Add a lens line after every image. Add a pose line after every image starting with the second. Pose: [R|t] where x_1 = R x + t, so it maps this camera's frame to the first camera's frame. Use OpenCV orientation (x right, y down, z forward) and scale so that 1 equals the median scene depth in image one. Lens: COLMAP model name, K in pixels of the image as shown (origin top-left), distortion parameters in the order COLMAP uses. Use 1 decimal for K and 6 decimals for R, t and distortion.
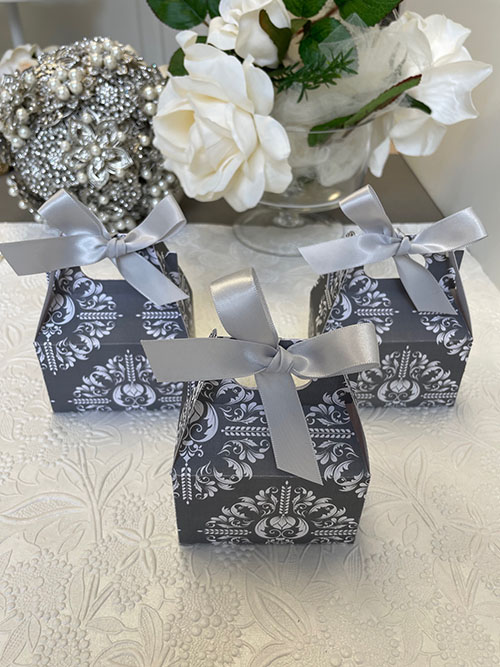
lens RADIAL K [[513.7, 0, 249.6], [0, 513.7, 331.7], [0, 0, 1]] dist [0.054888, -0.102842]
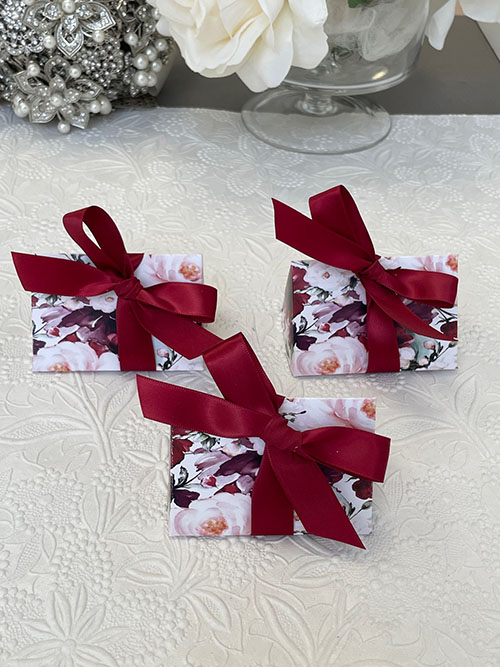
lens RADIAL K [[822.7, 0, 250.0], [0, 822.7, 333.5], [0, 0, 1]] dist [0.079416, -0.139697]
pose [[0.999583, 0.017201, 0.023204, -0.051136], [-0.018308, 0.998662, 0.048367, 0.065486], [-0.022341, -0.048772, 0.998560, -0.244192]]
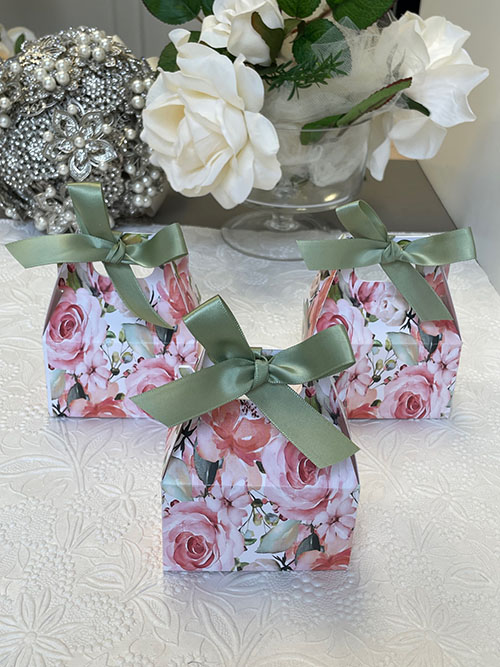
lens RADIAL K [[724.2, 0, 250.0], [0, 724.2, 333.5], [0, 0, 1]] dist [0.086660, -0.176515]
pose [[0.999579, 0.028544, 0.005254, 0.021311], [-0.027840, 0.994146, -0.104396, 0.134127], [-0.008203, 0.104206, 0.994522, -0.309882]]
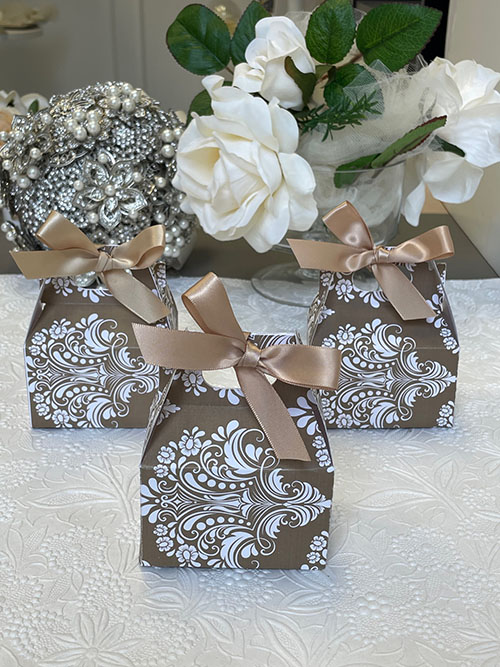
lens RADIAL K [[812.6, 0, 250.0], [0, 812.6, 333.5], [0, 0, 1]] dist [0.113036, -0.286081]
pose [[0.999937, 0.007778, -0.008121, -0.027343], [-0.009434, 0.973255, -0.229535, 0.243525], [0.006119, 0.229597, 0.973267, -0.390363]]
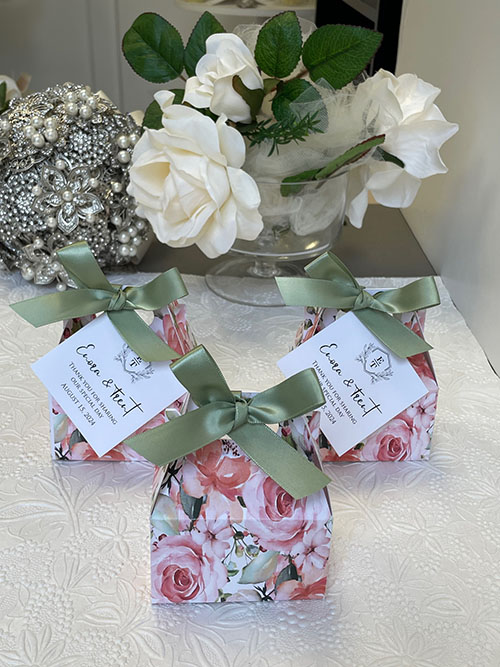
lens RADIAL K [[769.4, 0, 250.0], [0, 769.4, 333.5], [0, 0, 1]] dist [0.090391, -0.183998]
pose [[0.999565, 0.015712, 0.024979, 0.018828], [-0.011573, 0.987377, -0.157964, 0.139225], [-0.027145, 0.157606, 0.987129, -0.429071]]
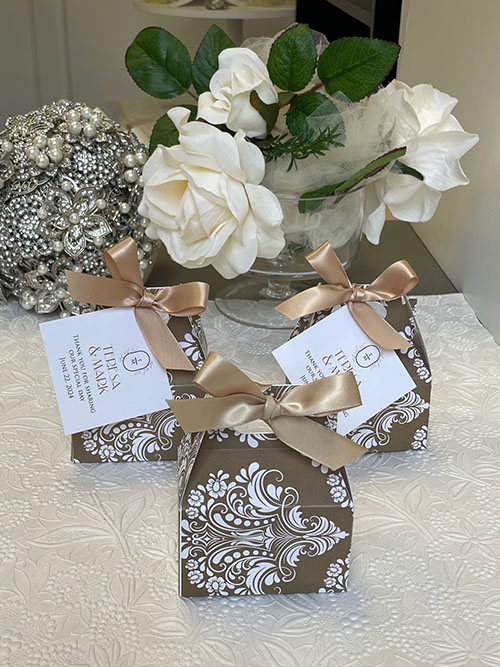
lens RADIAL K [[909.1, 0, 253.8], [0, 909.1, 335.4], [0, 0, 1]] dist [0.121413, -0.336955]
pose [[0.997384, -0.014921, 0.070733, -0.092646], [0.029286, 0.977977, -0.206649, 0.210037], [-0.066092, 0.208180, 0.975855, -0.595634]]
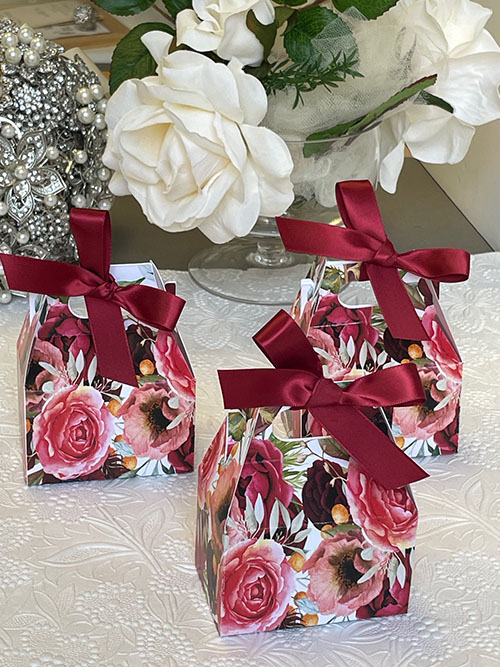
lens RADIAL K [[1413.3, 0, 251.0], [0, 1413.3, 345.4], [0, 0, 1]] dist [0.051938, 0.032204]
pose [[0.985780, -0.052772, 0.159540, -0.306976], [0.082258, 0.979423, -0.184292, 0.288652], [-0.146532, 0.194795, 0.969837, -0.951934]]
